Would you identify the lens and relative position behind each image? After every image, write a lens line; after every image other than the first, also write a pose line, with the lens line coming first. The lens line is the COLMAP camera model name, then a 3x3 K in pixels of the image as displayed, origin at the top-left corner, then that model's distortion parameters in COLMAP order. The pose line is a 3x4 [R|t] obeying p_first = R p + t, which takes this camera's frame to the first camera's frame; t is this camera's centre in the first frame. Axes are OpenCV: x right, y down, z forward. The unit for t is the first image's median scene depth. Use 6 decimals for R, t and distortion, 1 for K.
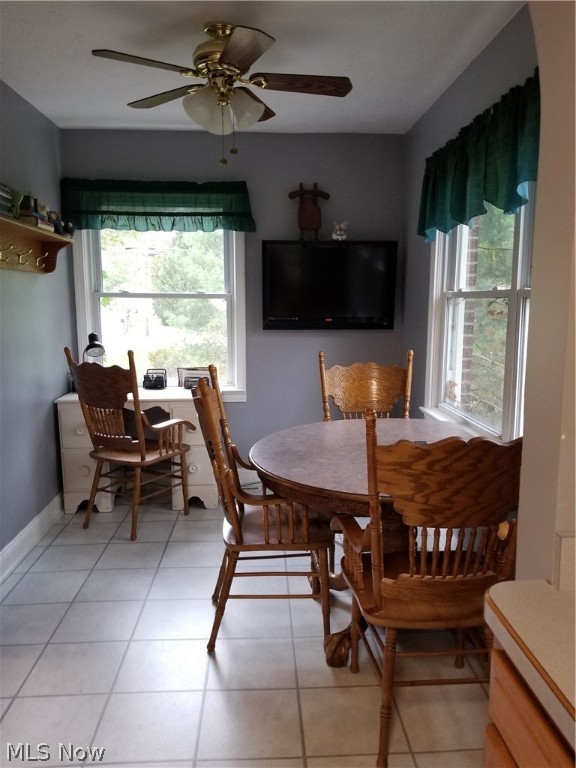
lens RADIAL K [[598.1, 0, 289.1], [0, 598.1, 384.3], [0, 0, 1]] dist [0.080494, -0.125951]
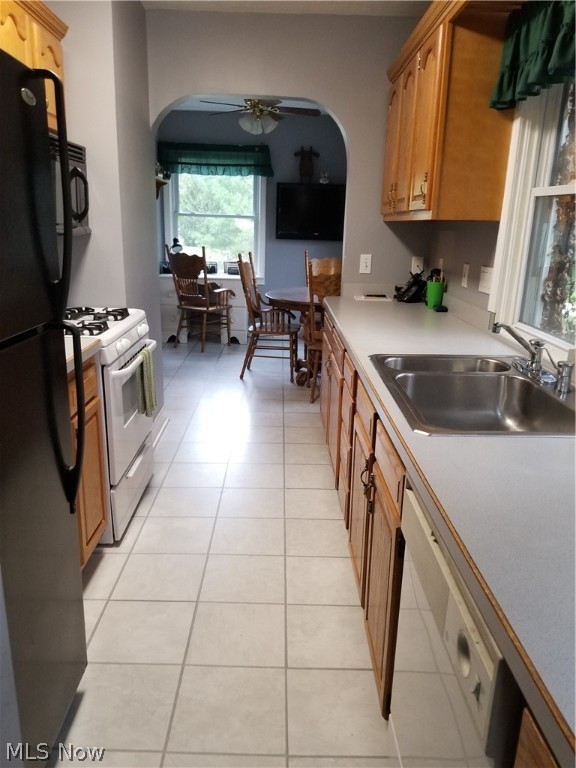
lens RADIAL K [[598.1, 0, 284.0], [0, 598.1, 403.6], [0, 0, 1]] dist [0.080494, -0.125951]
pose [[0.998730, 0.038474, -0.032523, 0.052683], [-0.033123, 0.987898, 0.151527, 0.110118], [0.037959, -0.150257, 0.987918, -0.741625]]
